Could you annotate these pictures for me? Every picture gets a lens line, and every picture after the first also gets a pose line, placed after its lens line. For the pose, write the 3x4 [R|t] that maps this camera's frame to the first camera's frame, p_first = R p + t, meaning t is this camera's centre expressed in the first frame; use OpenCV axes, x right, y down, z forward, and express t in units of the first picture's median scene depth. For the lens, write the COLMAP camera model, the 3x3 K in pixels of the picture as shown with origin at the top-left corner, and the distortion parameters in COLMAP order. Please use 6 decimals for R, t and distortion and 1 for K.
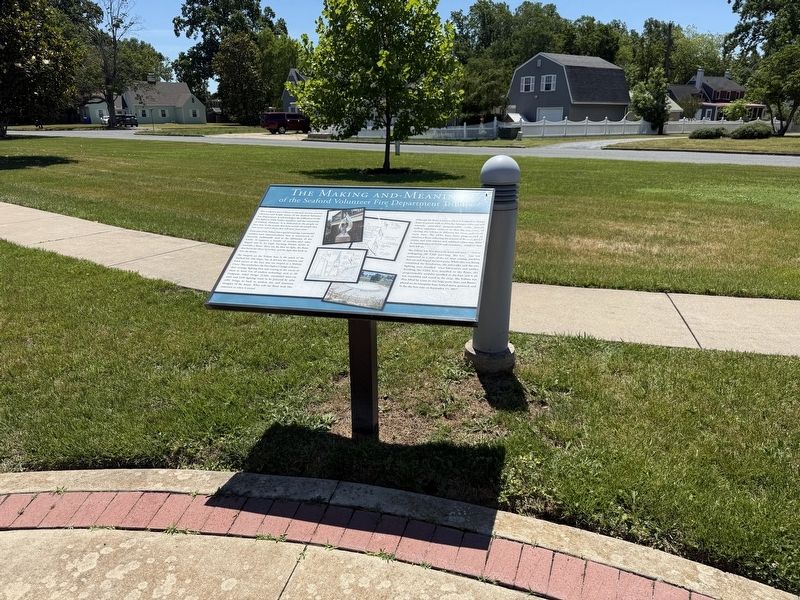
lens RADIAL K [[558.5, 0, 400.3], [0, 558.5, 300.1], [0, 0, 1]] dist [0.012265, -0.007006]
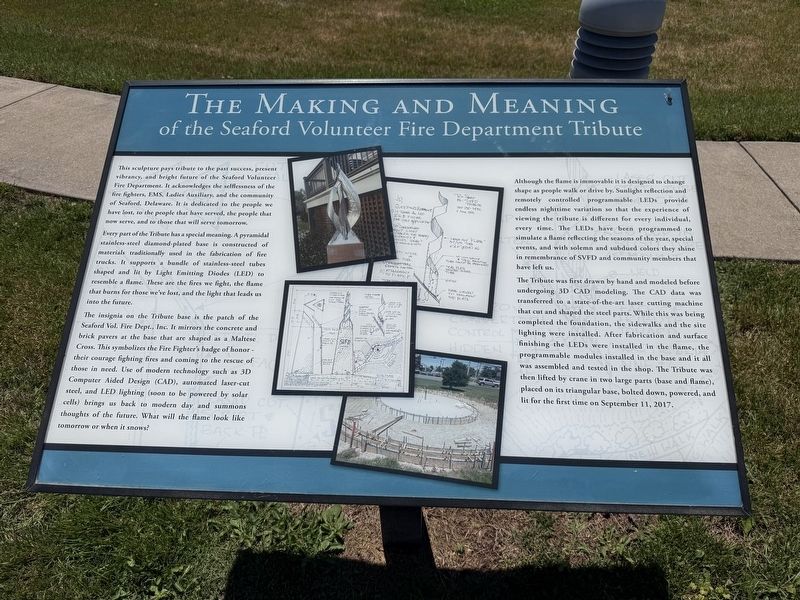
lens RADIAL K [[558.5, 0, 399.1], [0, 558.5, 300.3], [0, 0, 1]] dist [0.012265, -0.007006]
pose [[0.987514, -0.112311, 0.110467, -0.112146], [0.064003, 0.926784, 0.370101, -0.221706], [-0.143945, -0.358410, 0.922400, 0.603266]]
